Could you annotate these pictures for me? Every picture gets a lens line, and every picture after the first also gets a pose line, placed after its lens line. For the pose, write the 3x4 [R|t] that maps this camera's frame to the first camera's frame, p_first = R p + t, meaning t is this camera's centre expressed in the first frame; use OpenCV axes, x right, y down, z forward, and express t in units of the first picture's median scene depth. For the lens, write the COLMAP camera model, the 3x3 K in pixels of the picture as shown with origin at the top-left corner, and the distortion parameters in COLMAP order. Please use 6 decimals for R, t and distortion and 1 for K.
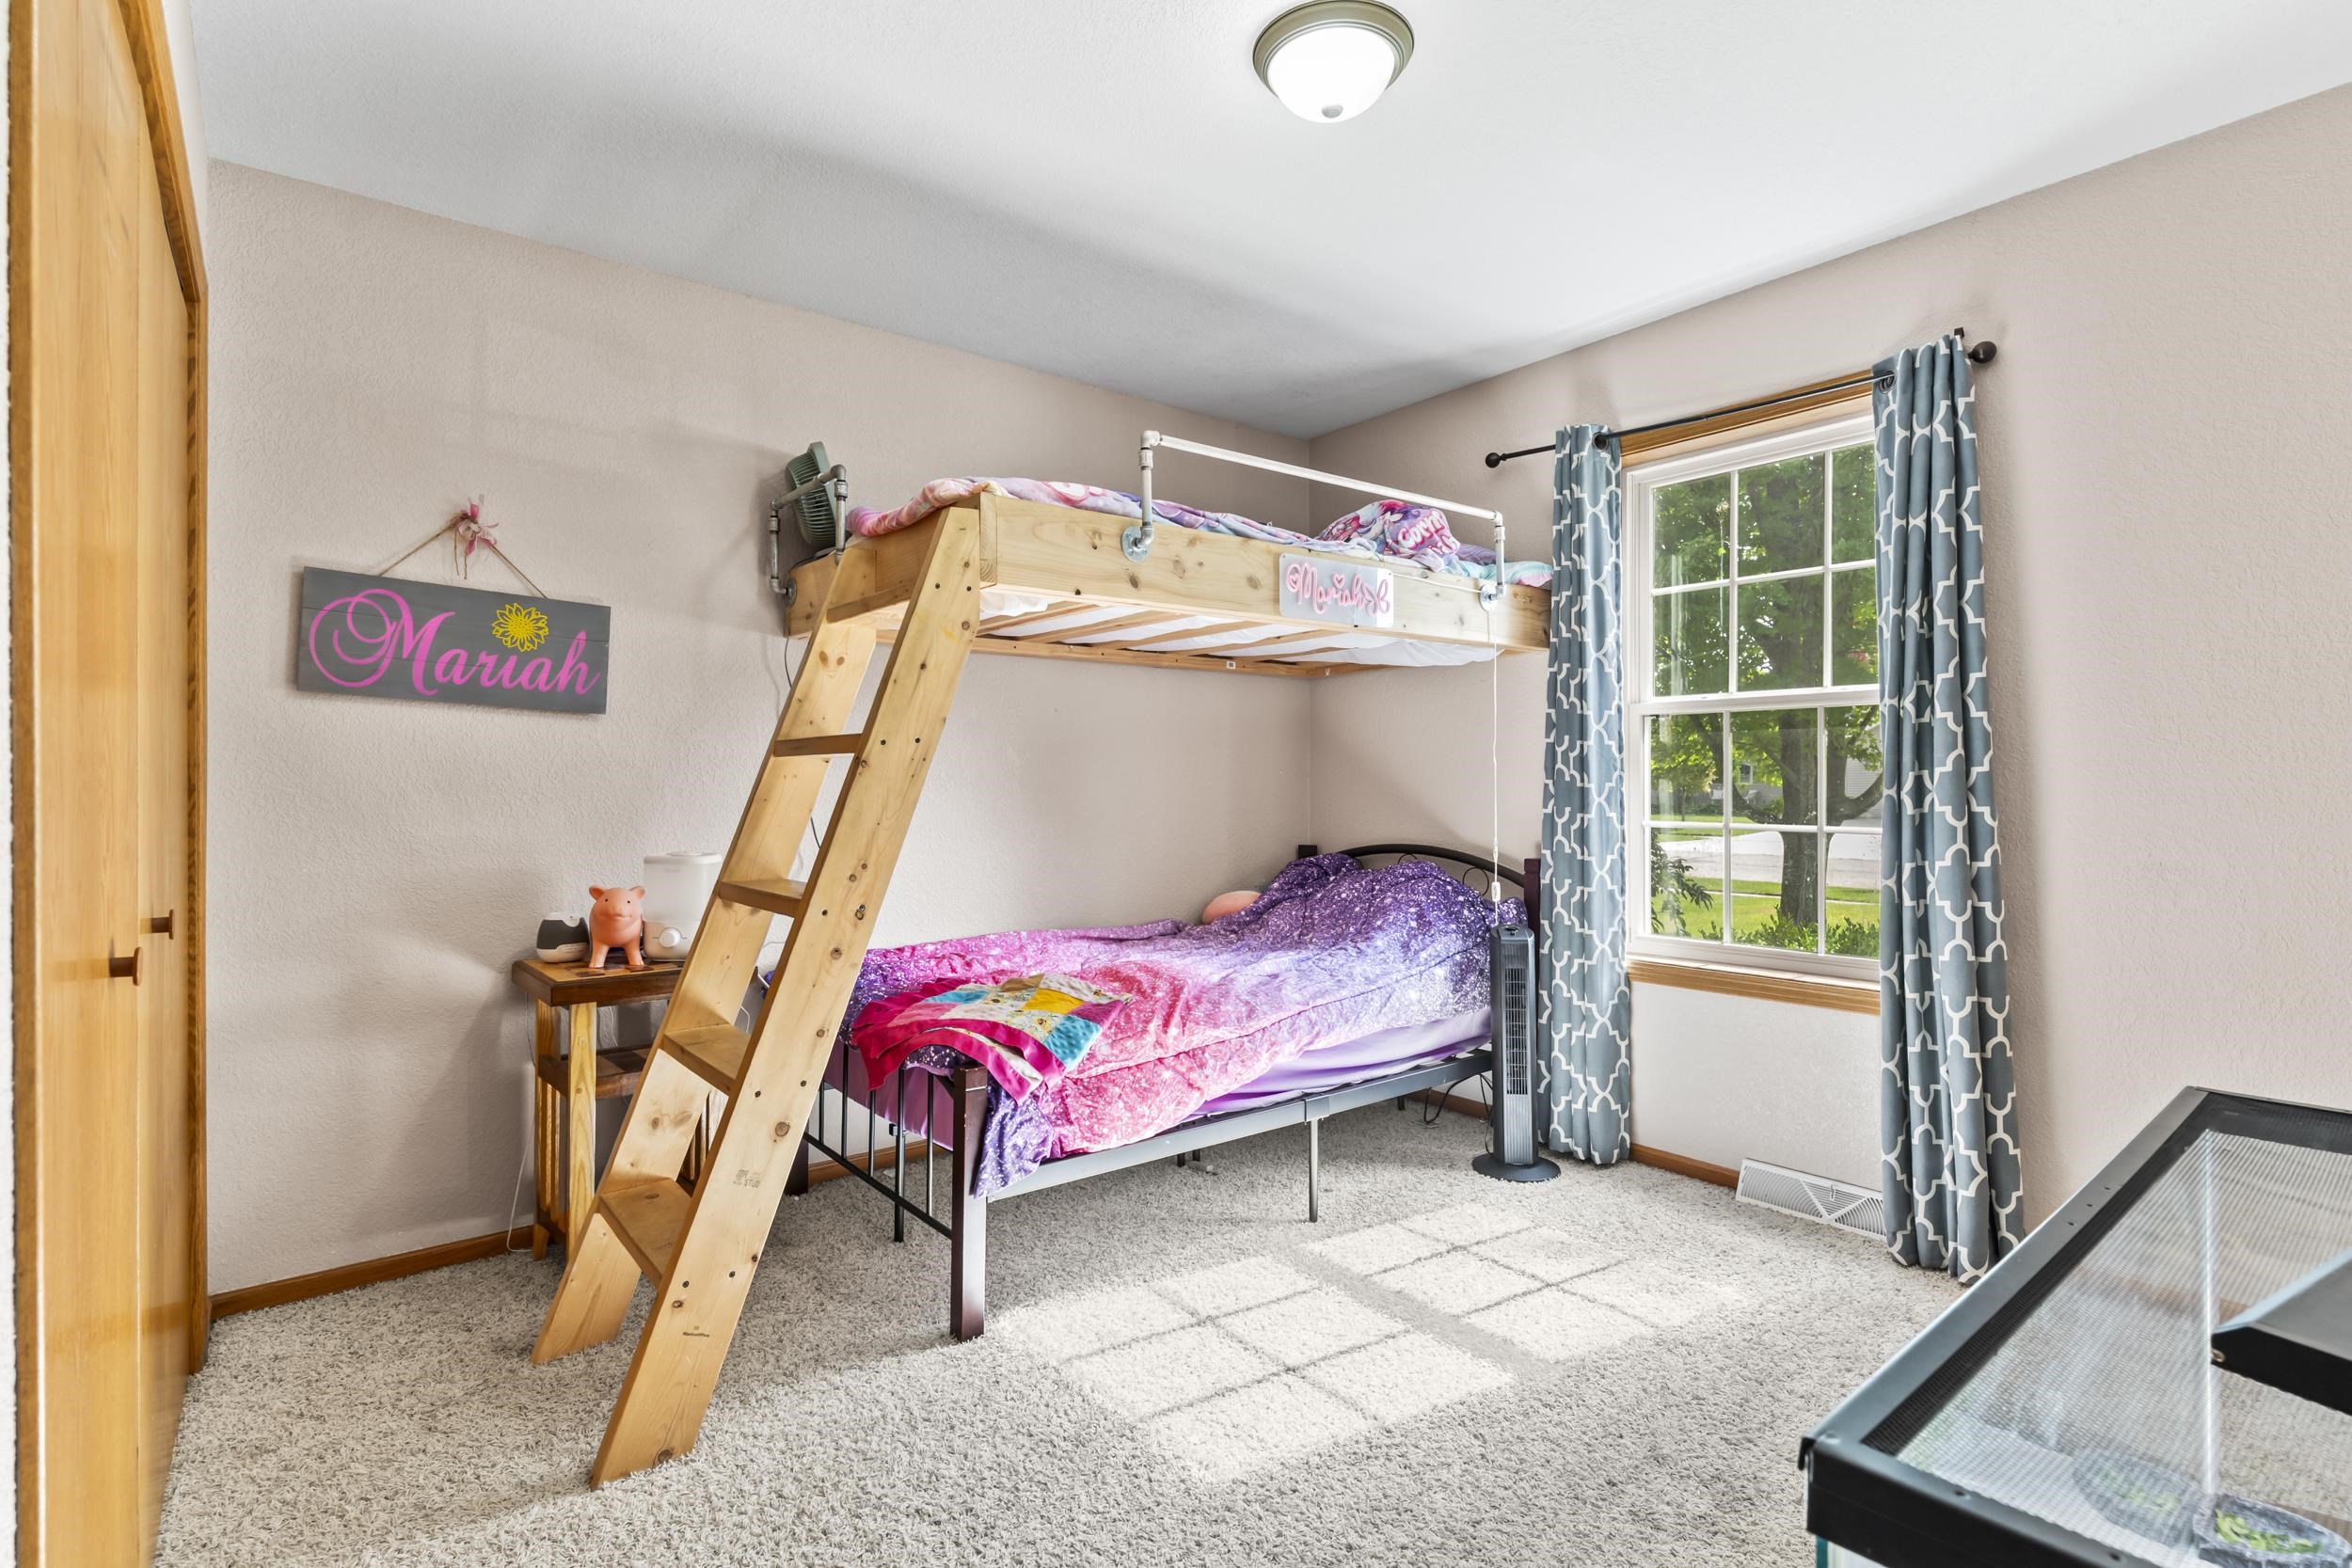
lens RADIAL K [[1129.6, 0, 1162.7], [0, 1129.6, 773.8], [0, 0, 1]] dist [-0.011505, 0.000154]
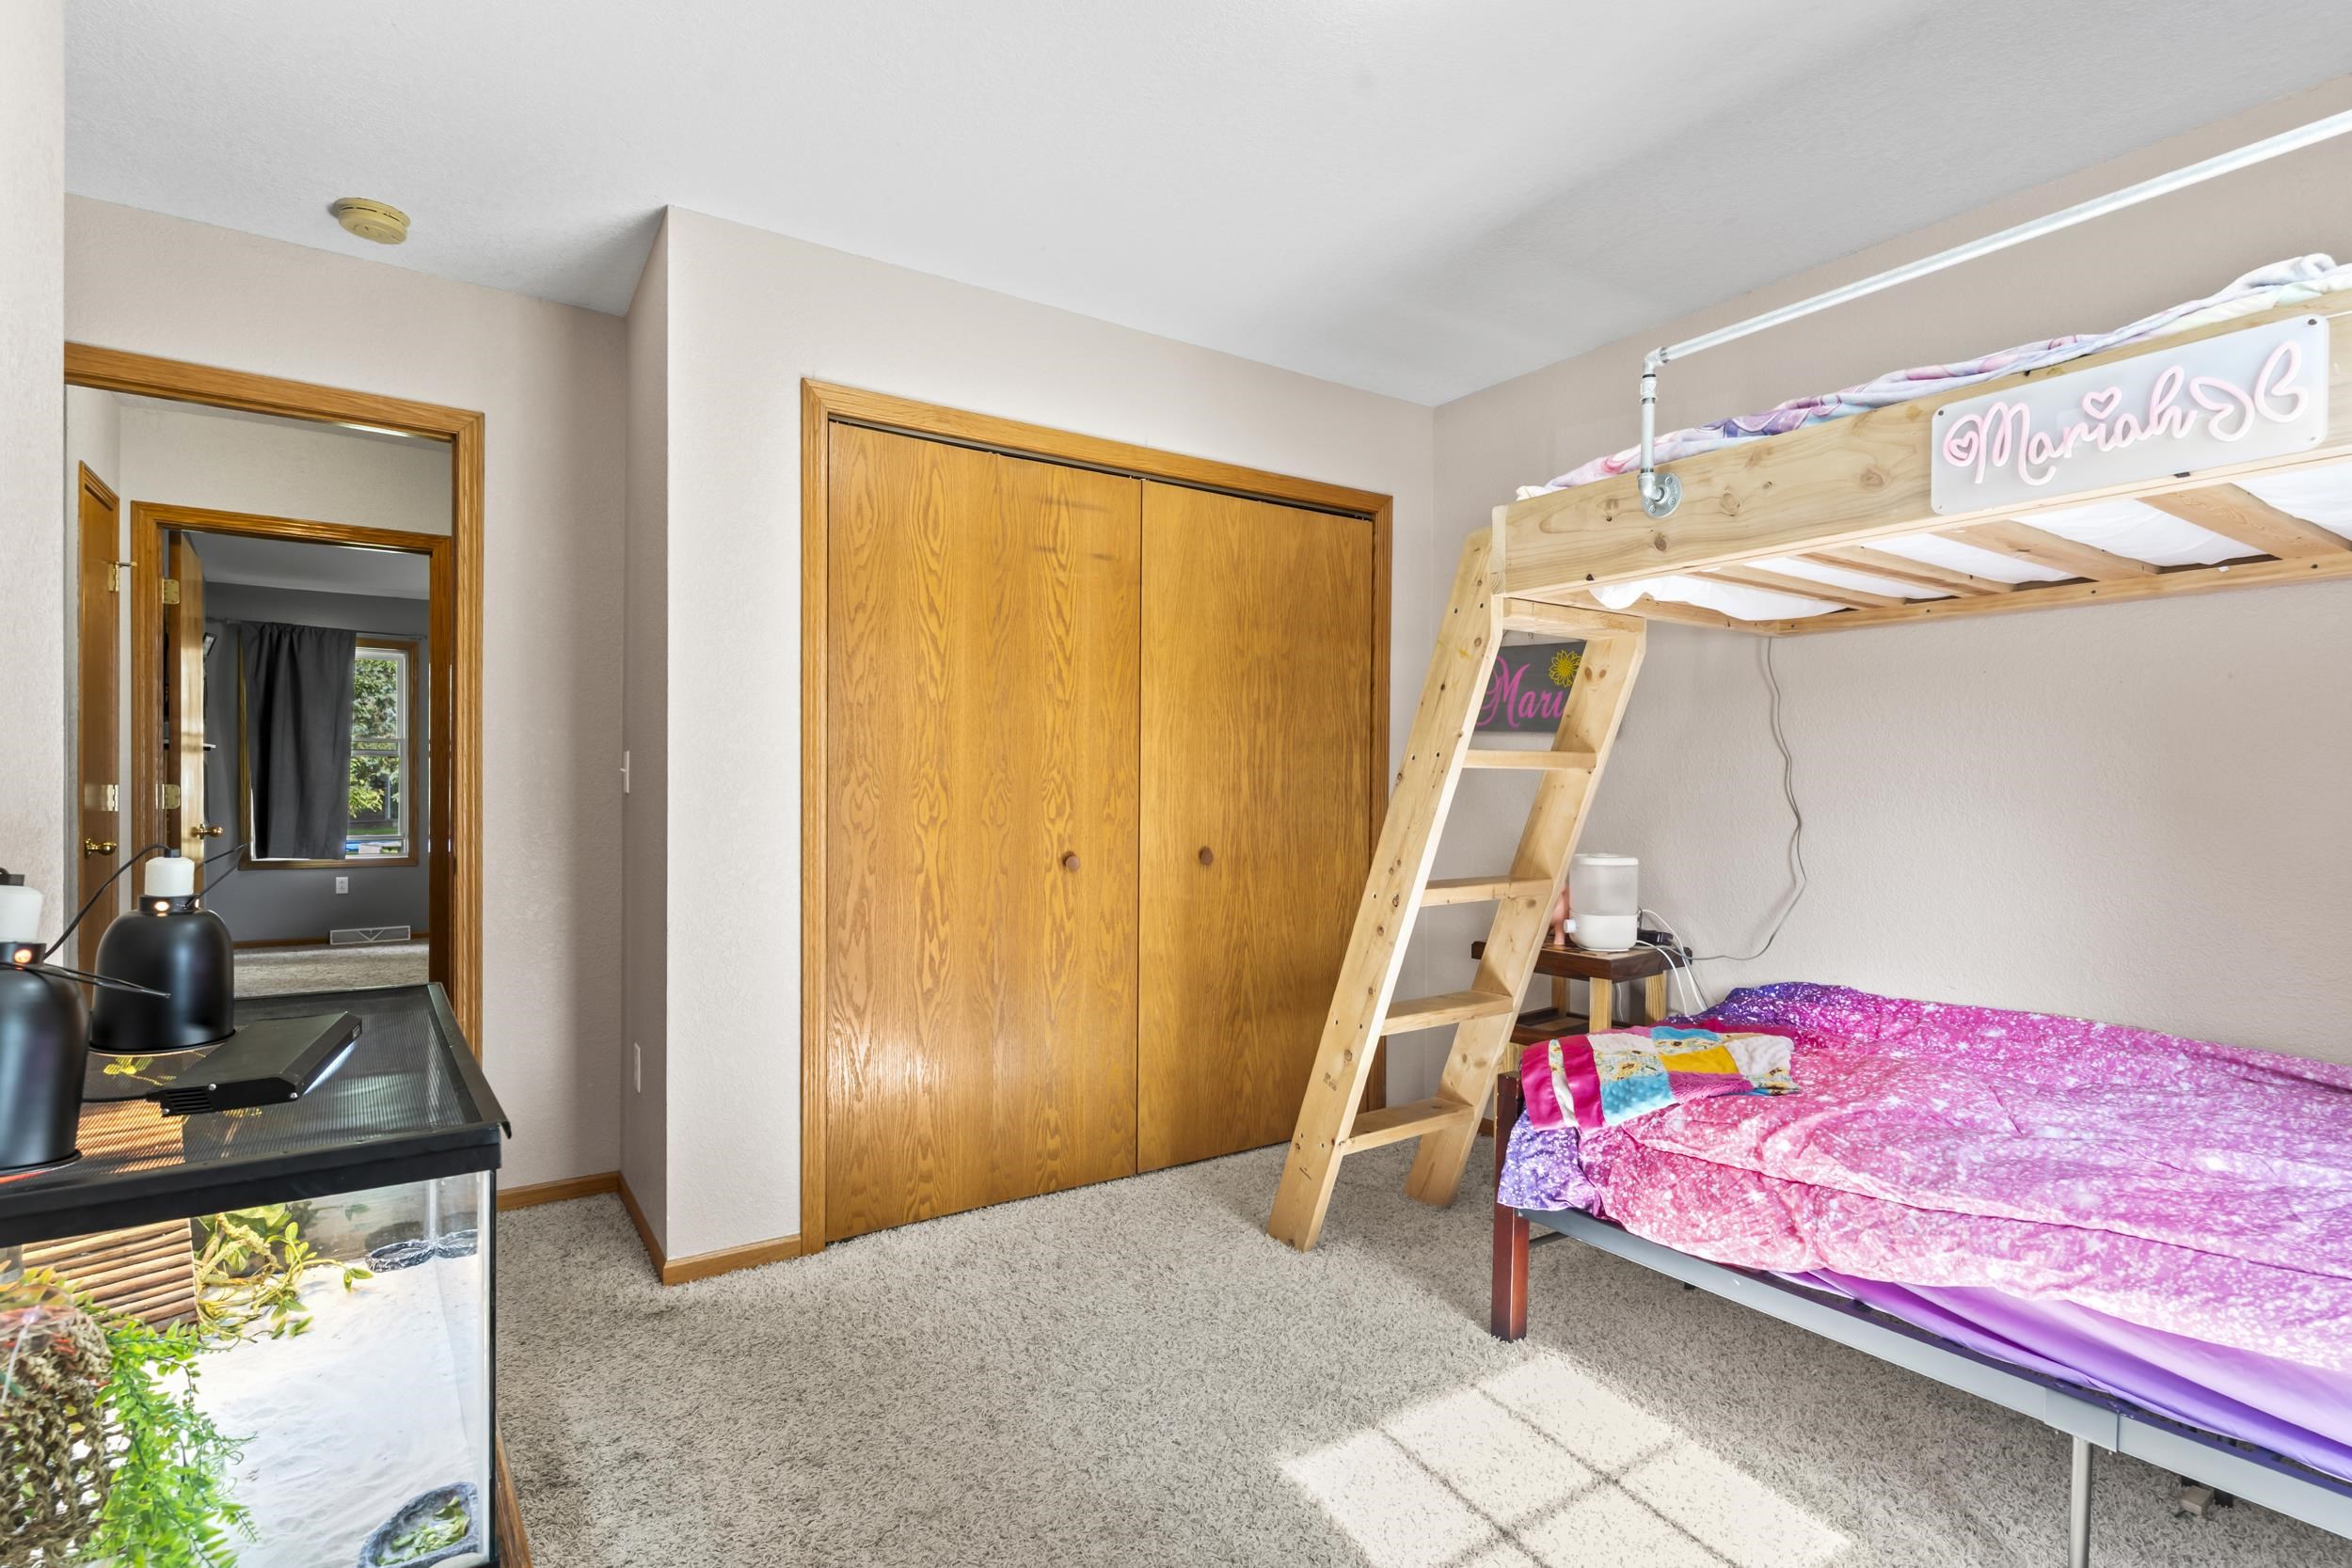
lens RADIAL K [[1129.6, 0, 1163.2], [0, 1129.6, 793.1], [0, 0, 1]] dist [-0.011505, 0.000154]
pose [[-0.072571, 0.007131, -0.997338, 0.772565], [0.001834, 0.999974, 0.007017, -0.000067], [0.997362, -0.001320, -0.072582, 0.686608]]
